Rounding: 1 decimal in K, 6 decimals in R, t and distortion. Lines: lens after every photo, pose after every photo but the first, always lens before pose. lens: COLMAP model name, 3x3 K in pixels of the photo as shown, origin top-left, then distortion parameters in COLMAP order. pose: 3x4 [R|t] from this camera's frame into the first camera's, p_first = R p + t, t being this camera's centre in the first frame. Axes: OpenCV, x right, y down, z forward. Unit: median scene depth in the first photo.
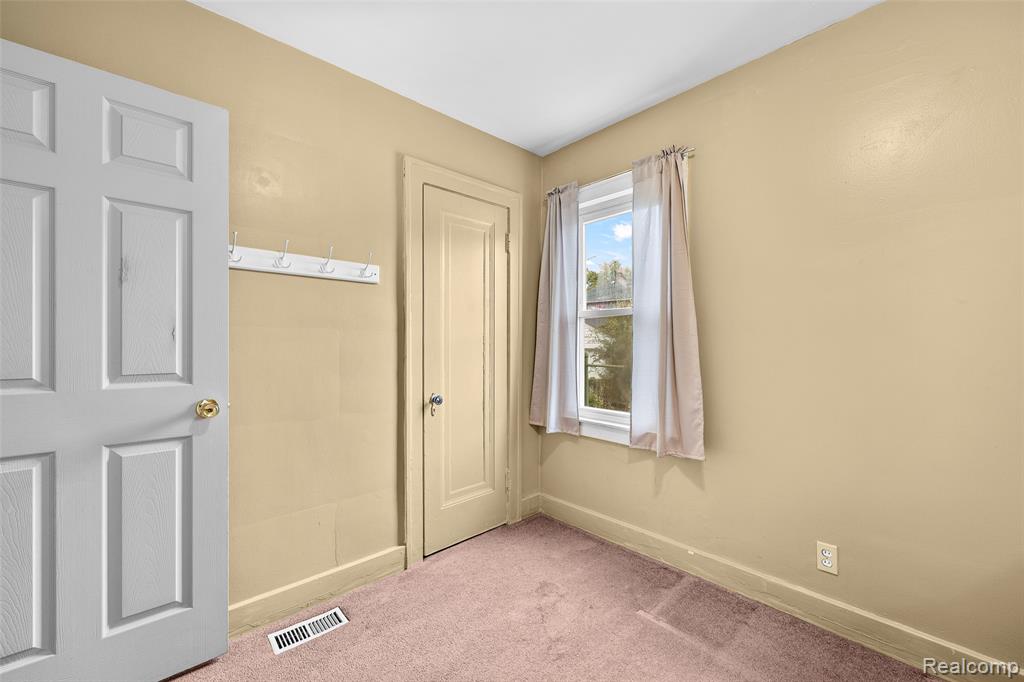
lens RADIAL K [[409.4, 0, 511.3], [0, 409.4, 339.6], [0, 0, 1]] dist [0.001534, -0.001211]
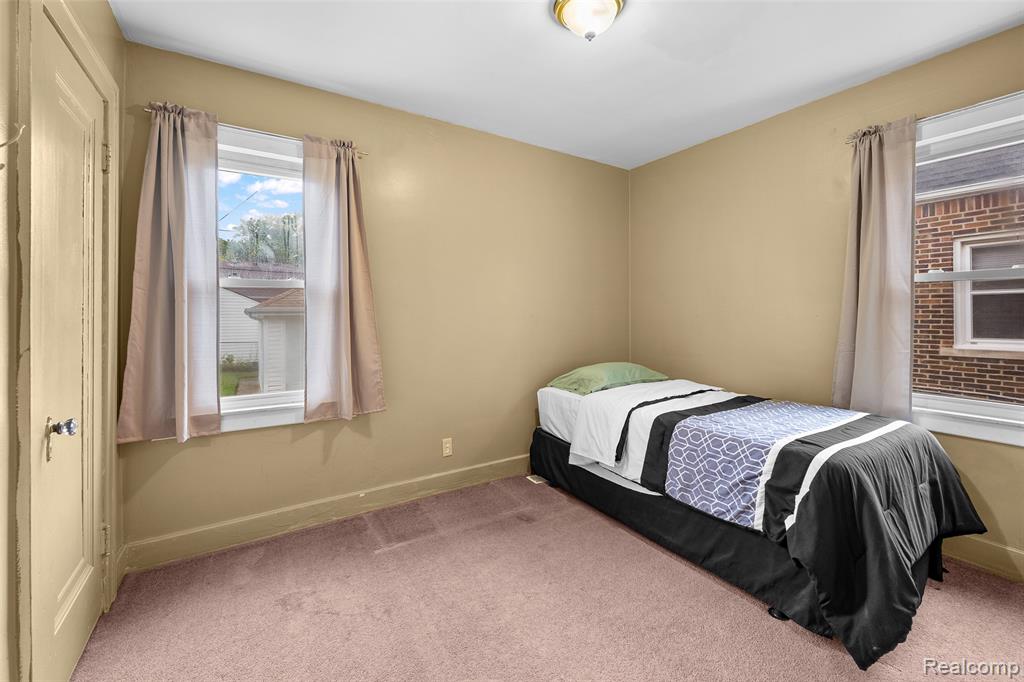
lens RADIAL K [[409.4, 0, 508.3], [0, 409.4, 317.8], [0, 0, 1]] dist [0.001534, -0.001211]
pose [[0.194710, -0.005350, 0.980846, -0.579491], [0.005118, 0.999977, 0.004438, 0.007783], [-0.980848, 0.004155, 0.194733, 0.330091]]
